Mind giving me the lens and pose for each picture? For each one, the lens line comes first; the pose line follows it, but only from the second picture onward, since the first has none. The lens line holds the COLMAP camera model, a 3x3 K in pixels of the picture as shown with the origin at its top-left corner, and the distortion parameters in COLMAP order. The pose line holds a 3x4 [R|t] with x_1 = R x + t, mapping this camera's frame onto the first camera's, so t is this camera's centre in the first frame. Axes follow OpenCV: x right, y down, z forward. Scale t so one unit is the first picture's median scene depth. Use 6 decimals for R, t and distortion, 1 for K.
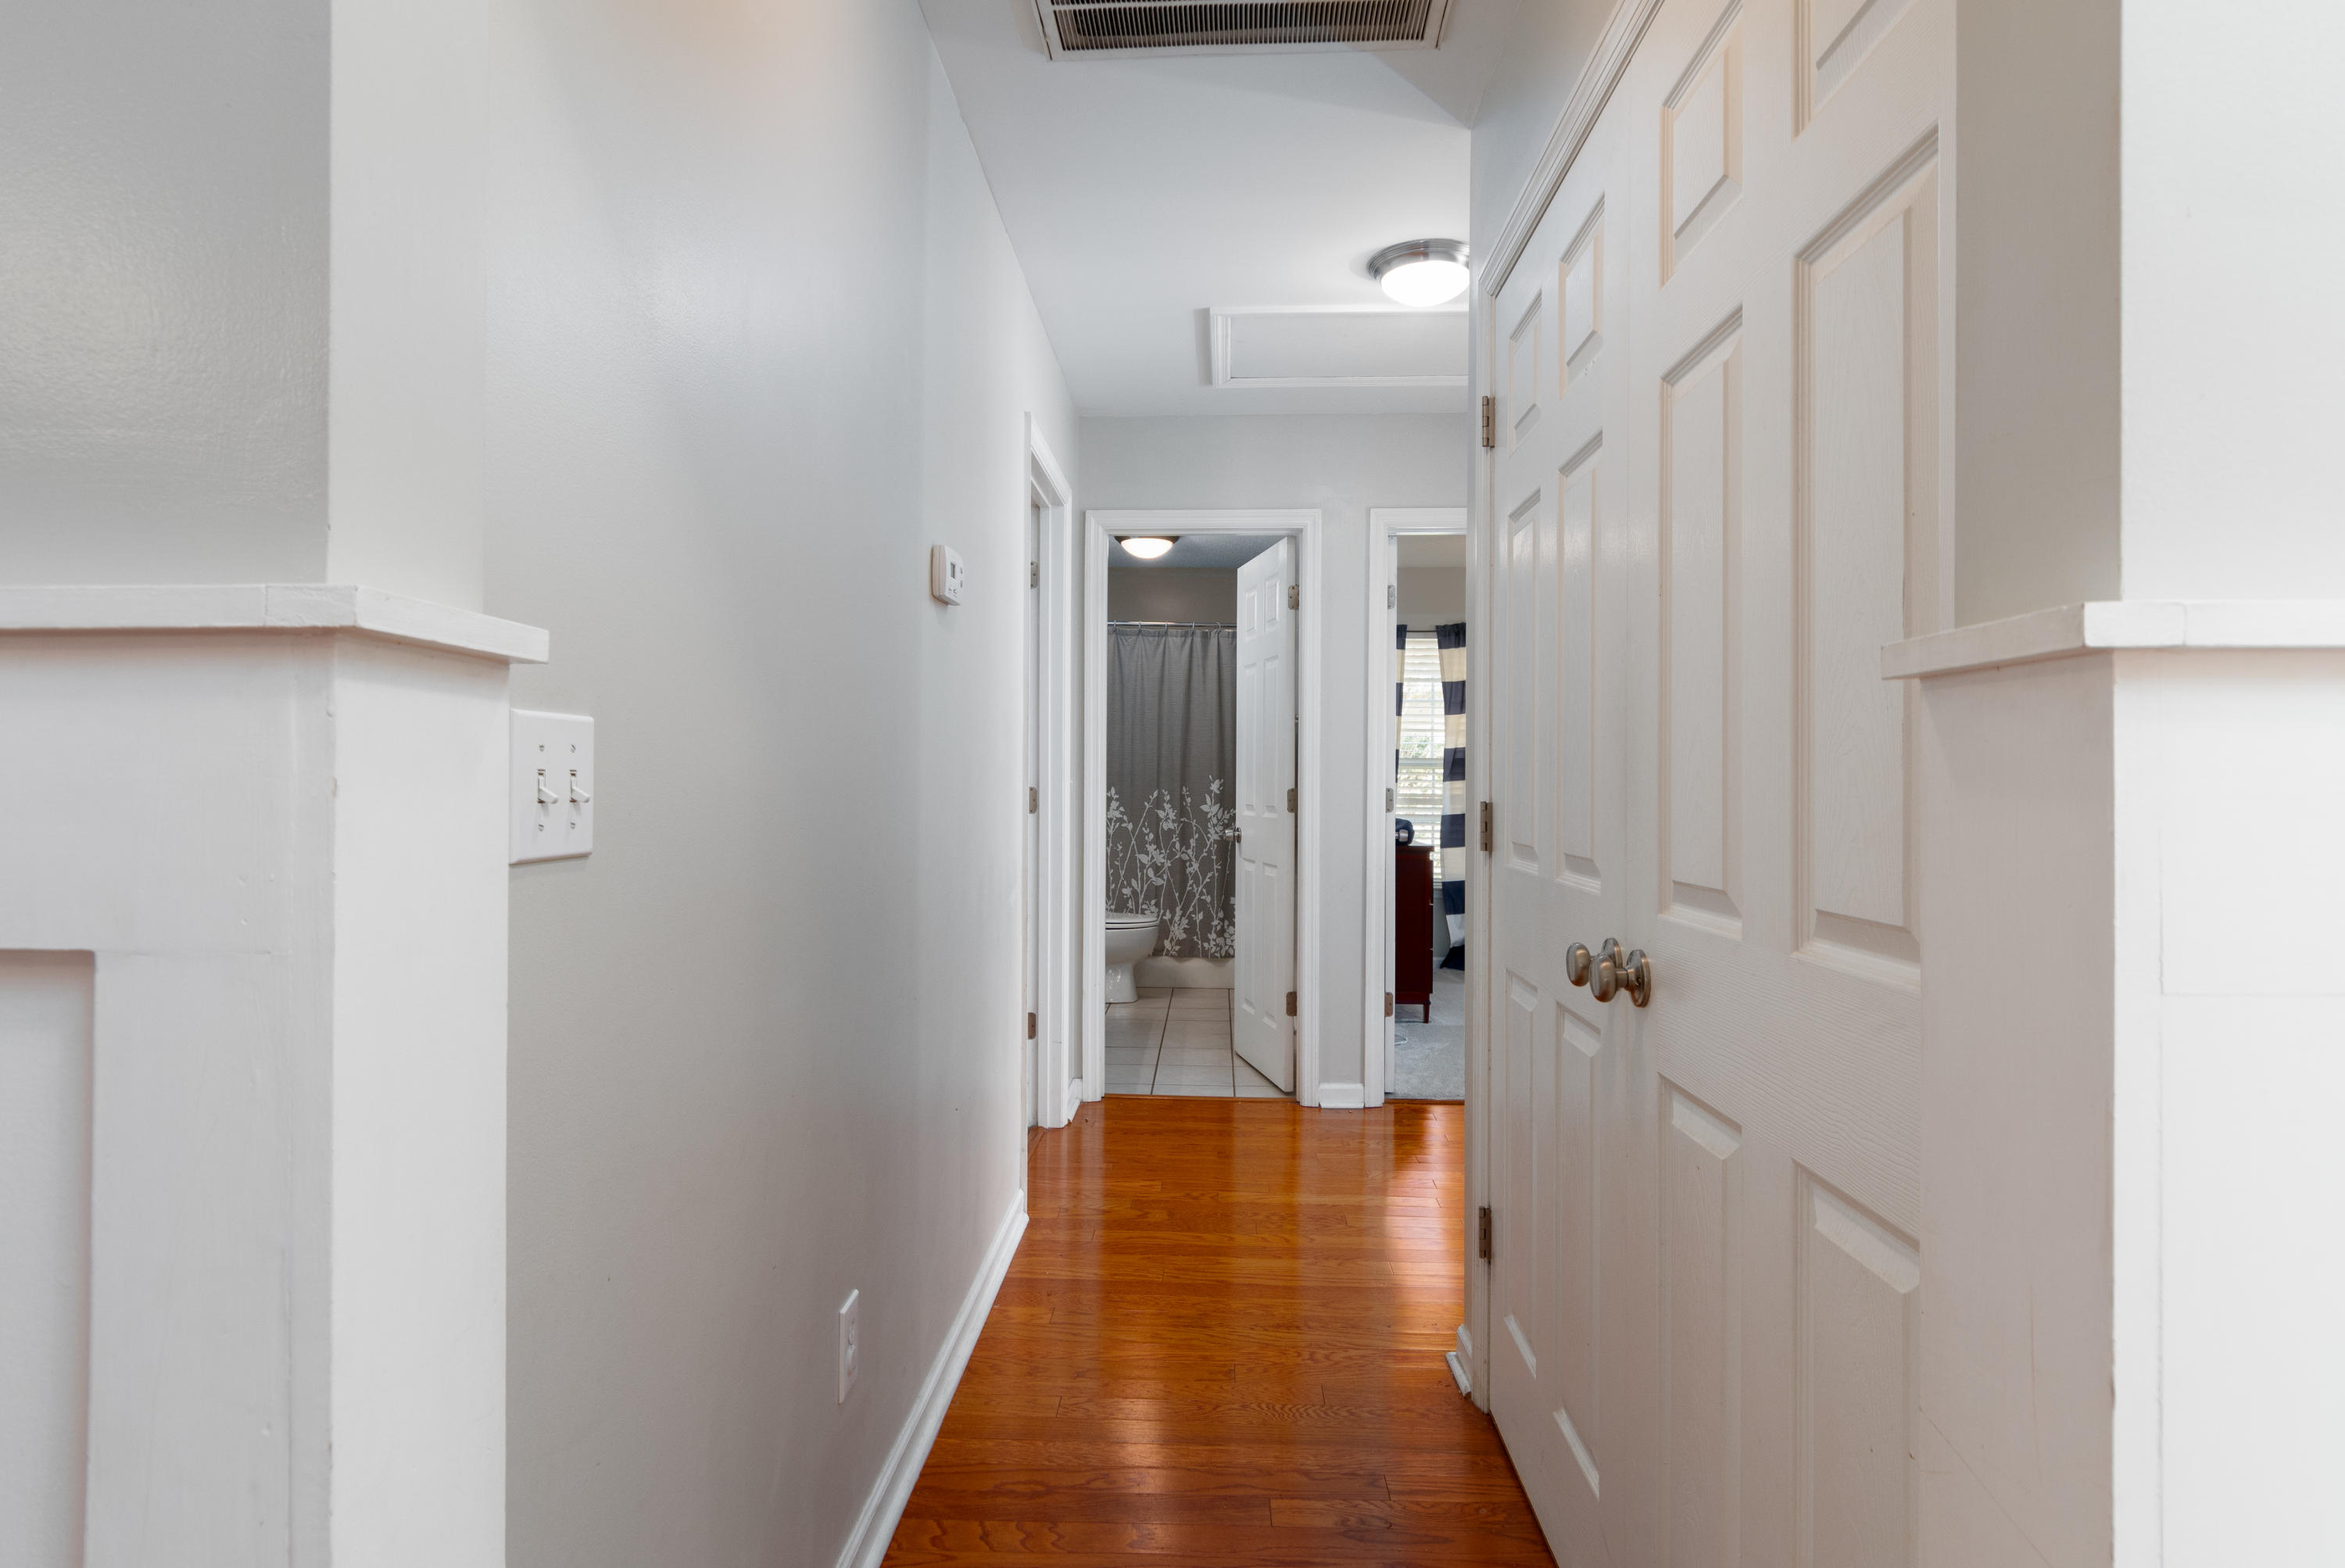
lens RADIAL K [[1238.0, 0, 1177.3], [0, 1238.0, 783.6], [0, 0, 1]] dist [0.001033, 0.001079]
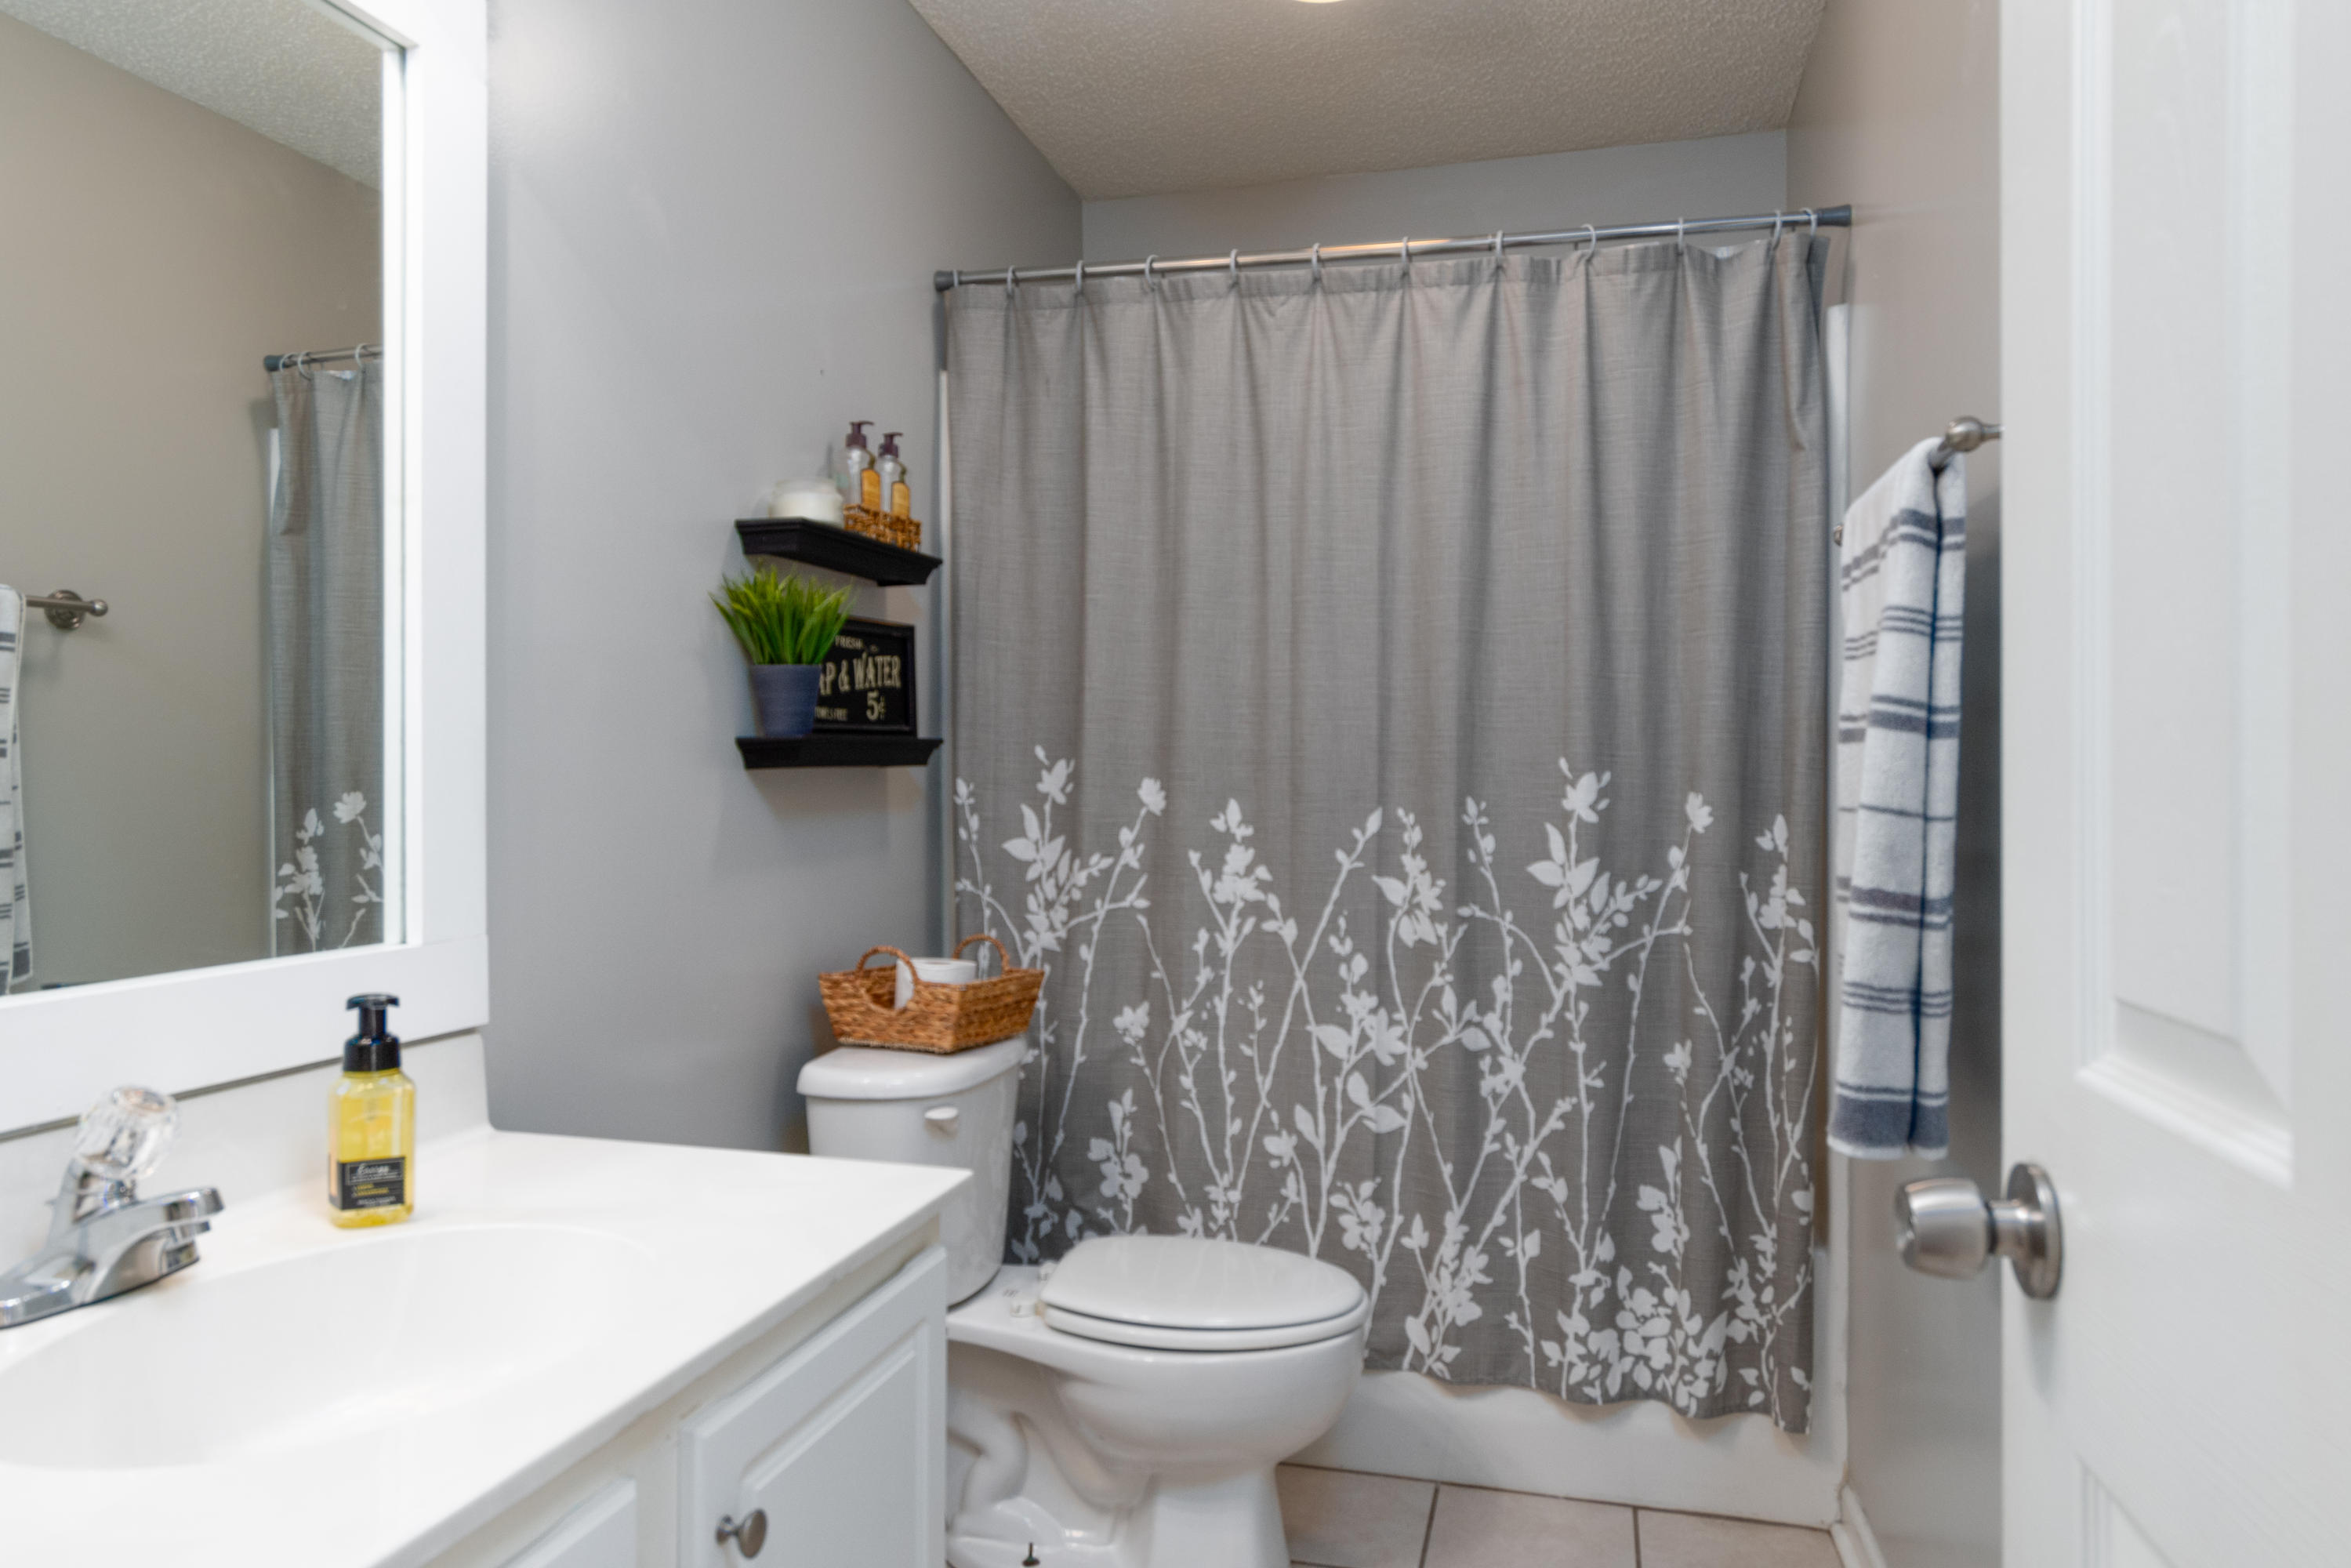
lens RADIAL K [[1463.6, 0, 1182.8], [0, 1463.6, 781.6], [0, 0, 1]] dist [-0.002396, -0.000211]
pose [[0.973208, -0.006354, -0.229839, 0.018709], [0.006812, 0.999976, 0.001197, -0.002313], [0.229826, -0.002731, 0.973228, 0.649064]]
